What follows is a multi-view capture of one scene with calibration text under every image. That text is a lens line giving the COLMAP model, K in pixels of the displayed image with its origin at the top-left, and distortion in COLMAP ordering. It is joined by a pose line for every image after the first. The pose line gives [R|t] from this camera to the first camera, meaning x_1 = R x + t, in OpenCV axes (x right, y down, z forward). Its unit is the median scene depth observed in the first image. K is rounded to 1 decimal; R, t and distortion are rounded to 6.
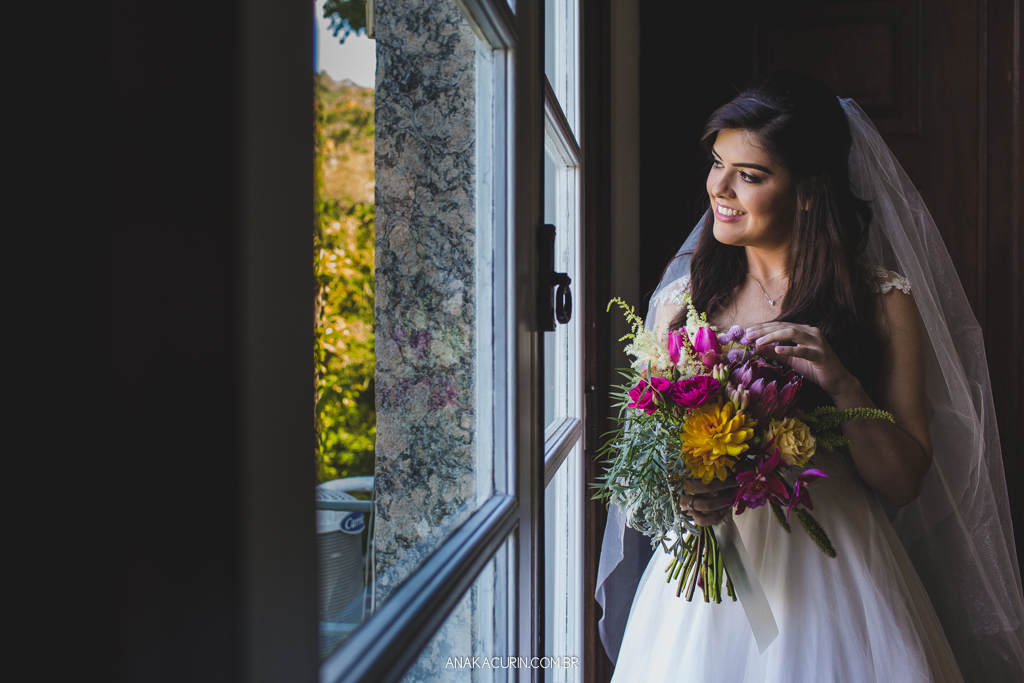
lens RADIAL K [[1059.2, 0, 512.0], [0, 1059.2, 341.5], [0, 0, 1]] dist [-0.012183, -0.004251]
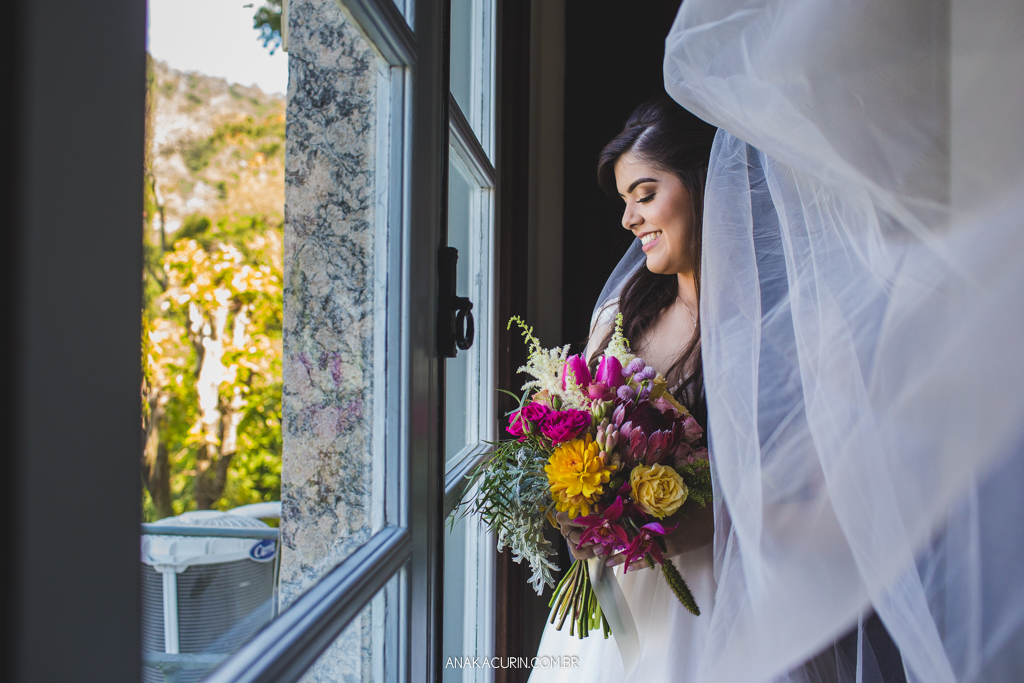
lens RADIAL K [[1073.2, 0, 512.0], [0, 1073.2, 341.5], [0, 0, 1]] dist [-0.001243, 0.007461]
pose [[0.998025, 0.012143, 0.061640, 0.019292], [-0.010944, 0.999745, -0.019760, -0.003249], [-0.061864, 0.019047, 0.997903, 0.008763]]
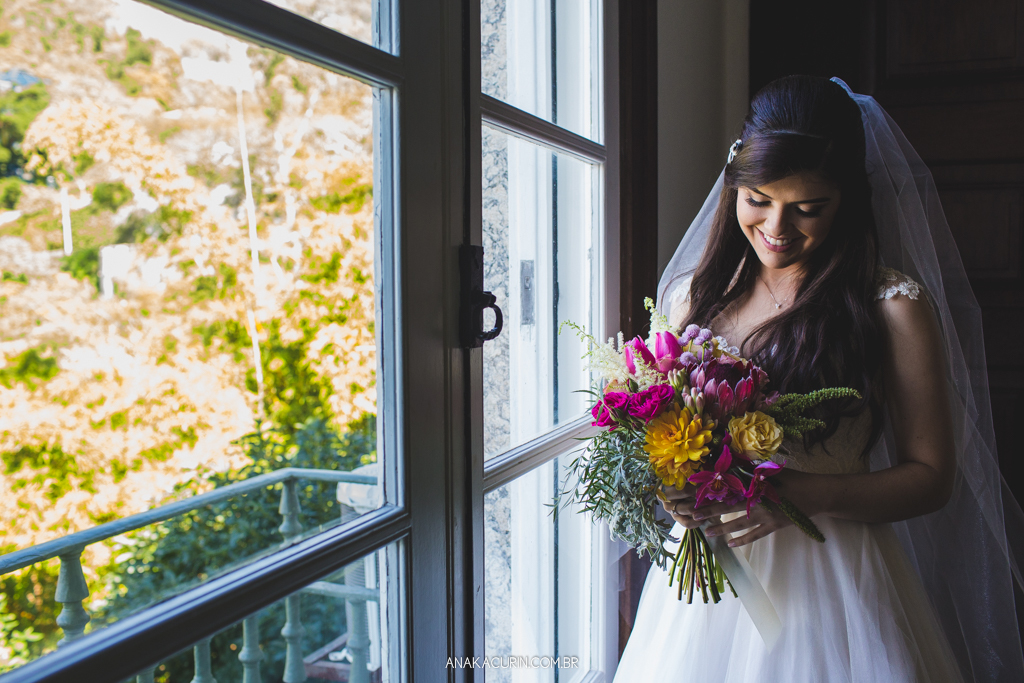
lens RADIAL K [[1073.2, 0, 512.0], [0, 1073.2, 341.5], [0, 0, 1]] dist [-0.001243, 0.007461]
pose [[0.975500, 0.010601, -0.219742, 0.188508], [-0.001035, 0.999048, 0.043605, -0.038091], [0.219996, -0.042310, 0.974583, -0.016986]]
